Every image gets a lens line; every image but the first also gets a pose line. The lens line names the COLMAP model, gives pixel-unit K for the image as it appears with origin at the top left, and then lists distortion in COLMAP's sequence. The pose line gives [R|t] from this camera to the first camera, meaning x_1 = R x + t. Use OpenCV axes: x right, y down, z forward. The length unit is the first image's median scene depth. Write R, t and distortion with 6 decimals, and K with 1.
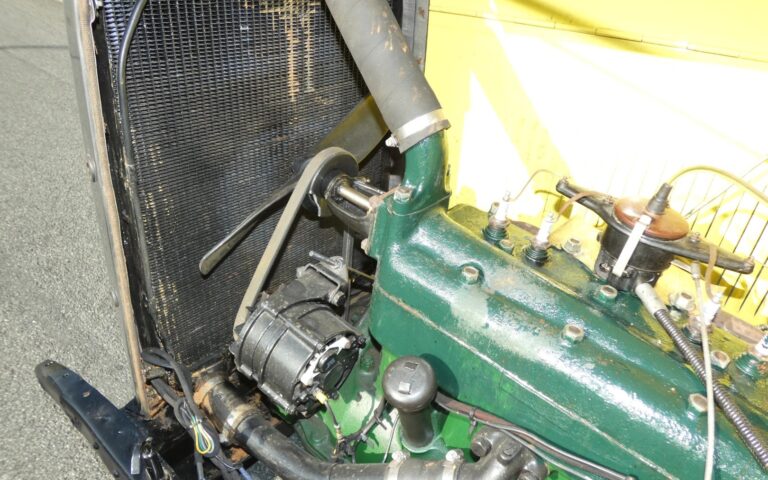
lens RADIAL K [[563.7, 0, 385.5], [0, 563.7, 250.8], [0, 0, 1]] dist [-0.026325, -0.006330]
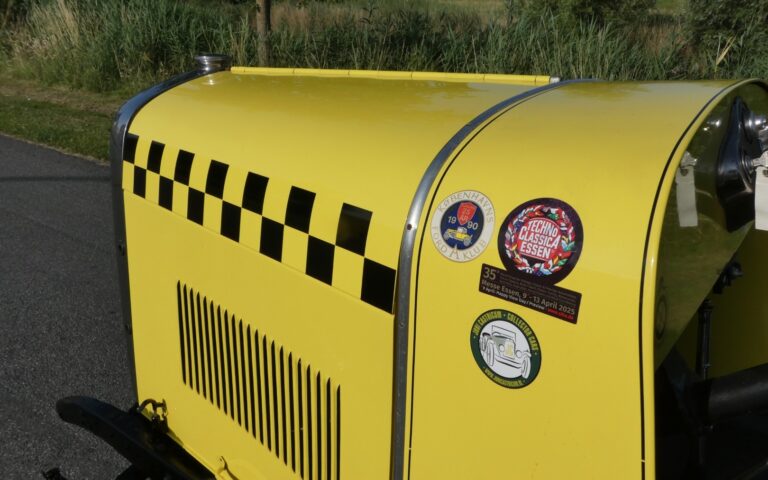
lens RADIAL K [[667.1, 0, 384.0], [0, 667.1, 240.0], [0, 0, 1]] dist [-0.036216, 0.005124]
pose [[0.996024, -0.075789, 0.046828, 0.199017], [0.083977, 0.974200, -0.209482, 0.309428], [-0.029743, 0.212581, 0.976691, -0.994398]]
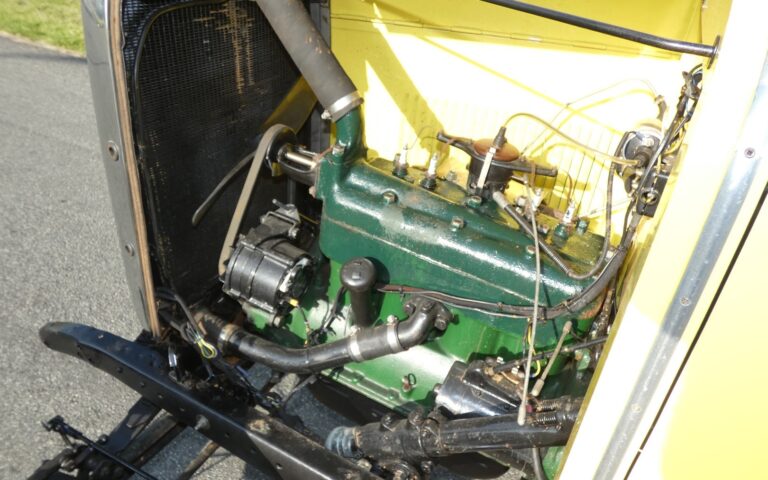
lens RADIAL K [[561.2, 0, 386.0], [0, 561.2, 250.8], [0, 0, 1]] dist [-0.009387, -0.003462]
pose [[0.974574, -0.123198, 0.187157, -0.141804], [0.117858, 0.992247, 0.039438, 0.108691], [-0.190565, -0.016377, 0.981538, -0.437261]]
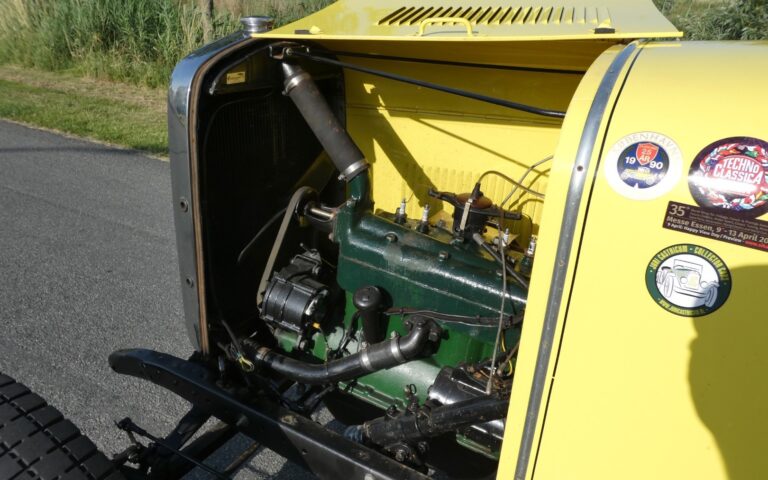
lens RADIAL K [[563.7, 0, 385.5], [0, 563.7, 250.8], [0, 0, 1]] dist [-0.026325, -0.006330]
pose [[0.978914, -0.111158, 0.171379, -0.185237], [0.131402, 0.985019, -0.111676, 0.266446], [-0.156398, 0.131841, 0.978855, -0.809988]]
